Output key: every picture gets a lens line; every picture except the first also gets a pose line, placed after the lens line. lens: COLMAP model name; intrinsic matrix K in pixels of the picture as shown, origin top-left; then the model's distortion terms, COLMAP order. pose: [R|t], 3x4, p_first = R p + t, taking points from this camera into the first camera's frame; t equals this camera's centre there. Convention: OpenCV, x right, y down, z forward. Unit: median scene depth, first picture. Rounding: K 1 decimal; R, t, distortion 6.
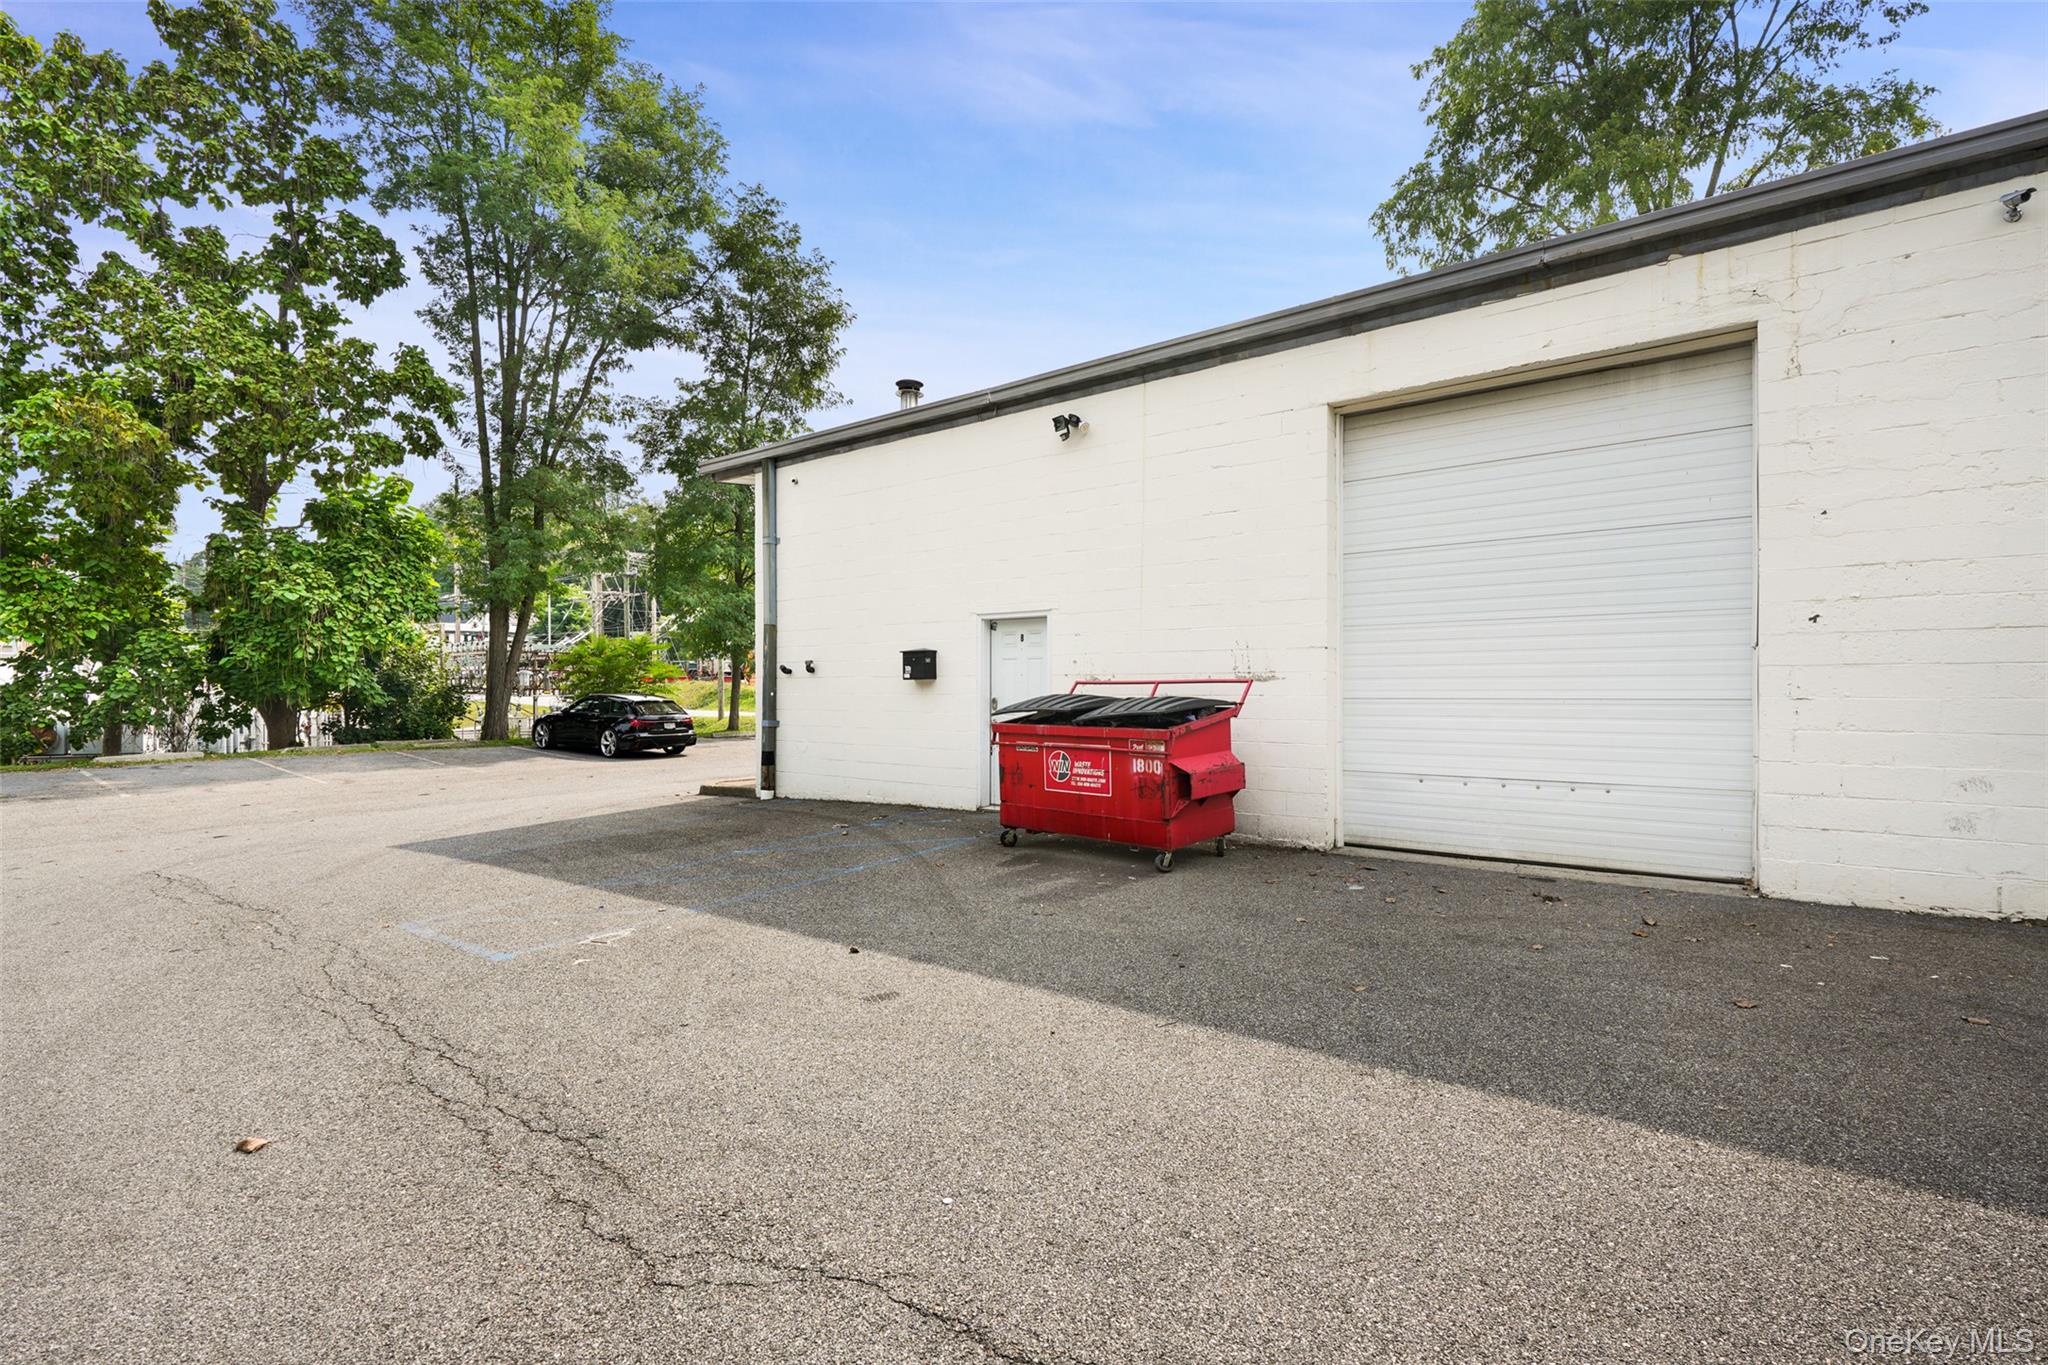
lens RADIAL K [[1003.3, 0, 1024.0], [0, 1003.3, 686.6], [0, 0, 1]] dist [0.000054, -0.001069]
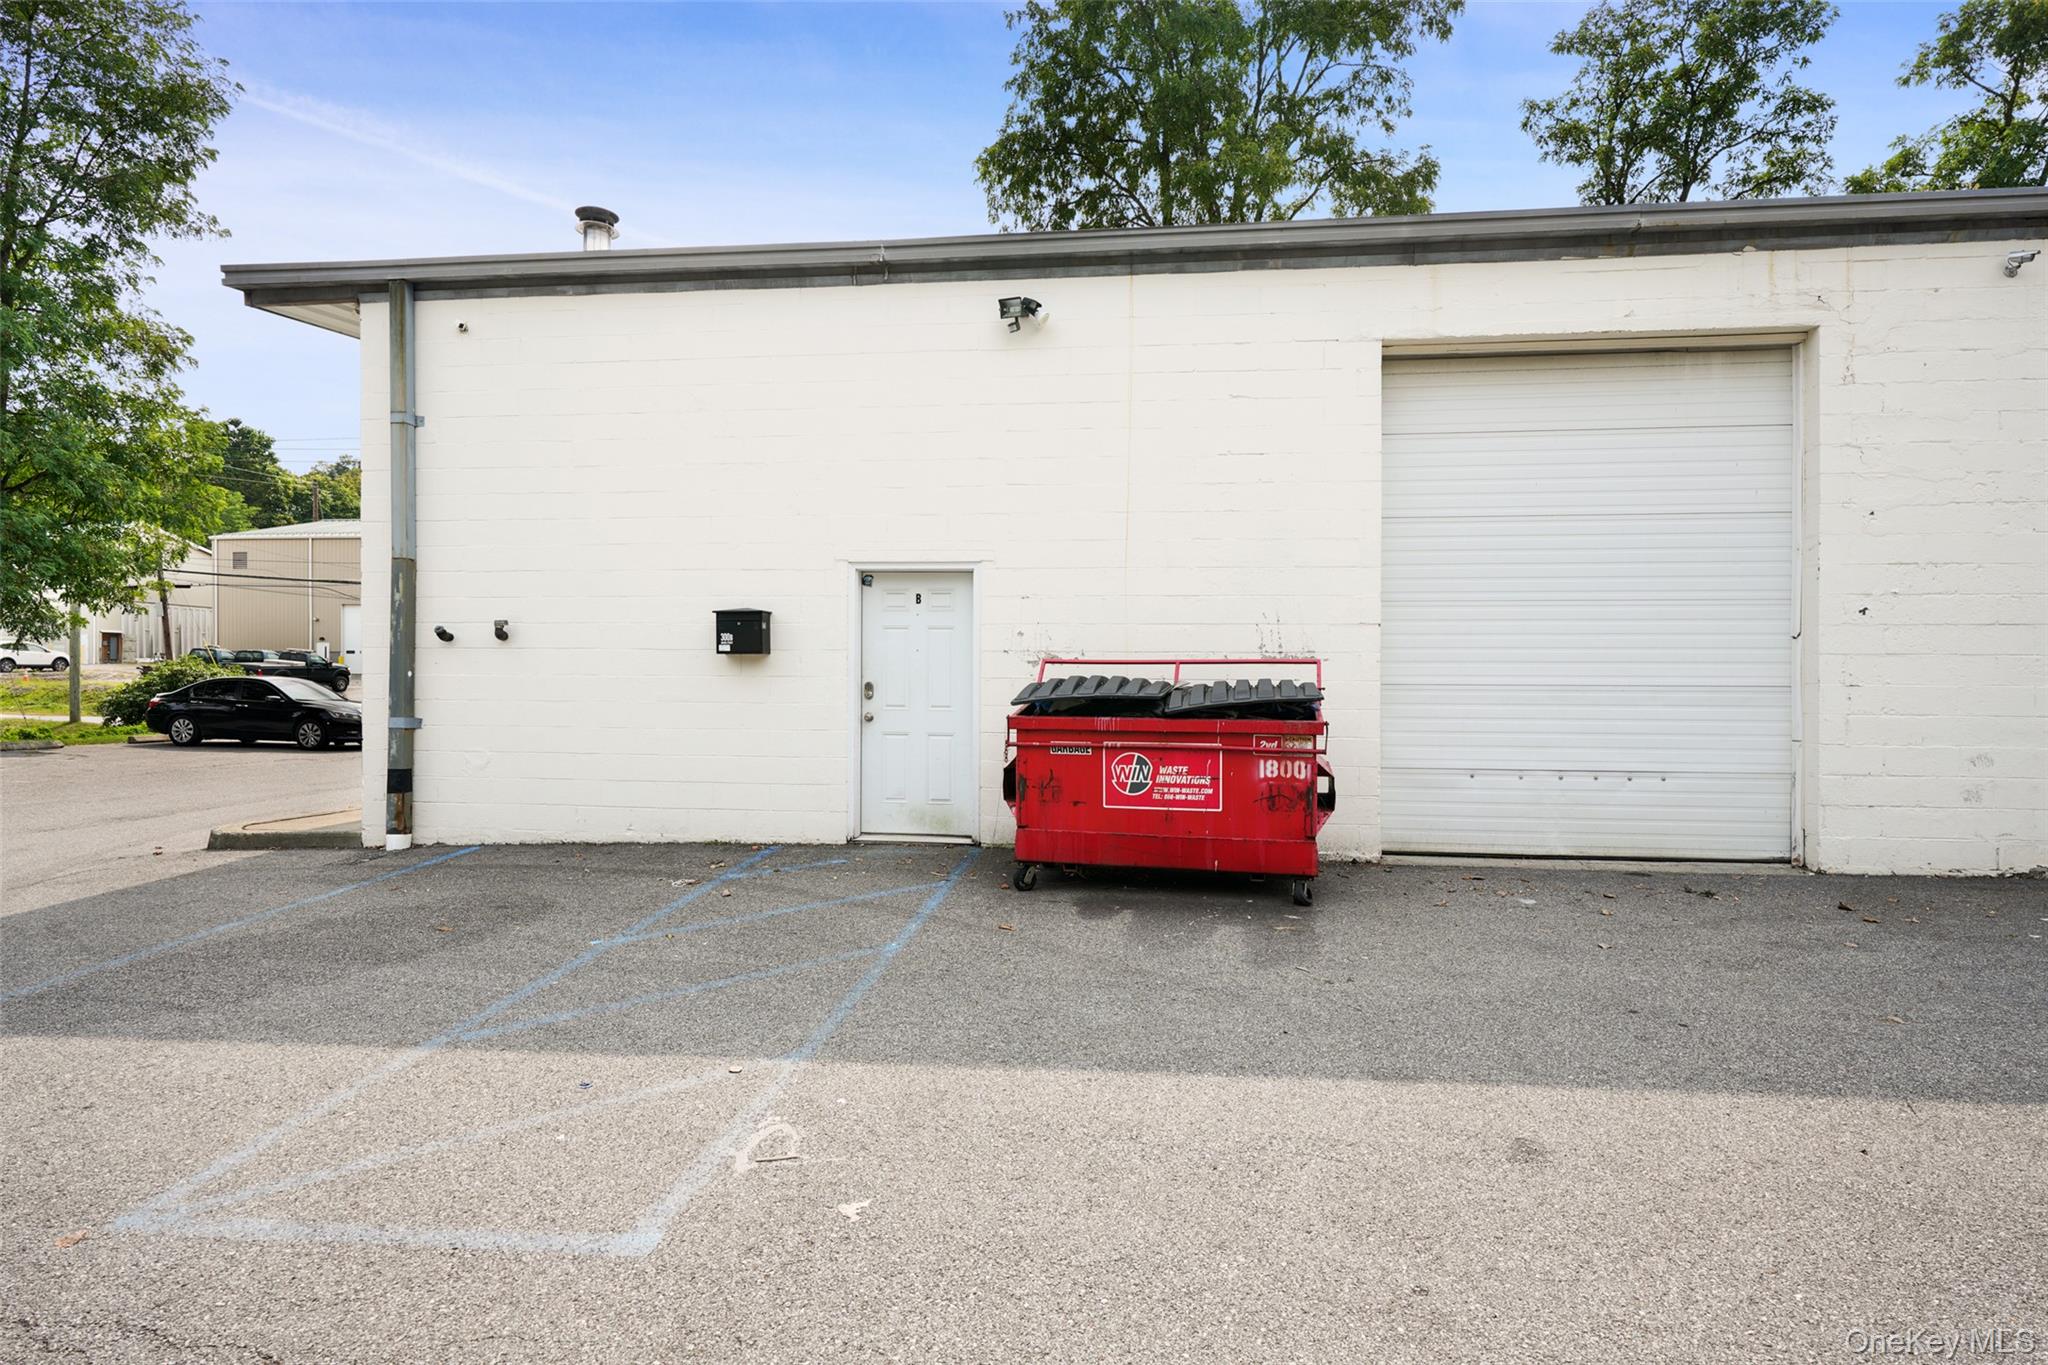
lens RADIAL K [[1121.9, 0, 1026.1], [0, 1121.9, 689.2], [0, 0, 1]] dist [0.004996, -0.004918]
pose [[0.840212, 0.007056, 0.542212, -0.469884], [-0.010419, 0.999941, 0.003132, 0.016411], [-0.542158, -0.008281, 0.840236, 0.357666]]
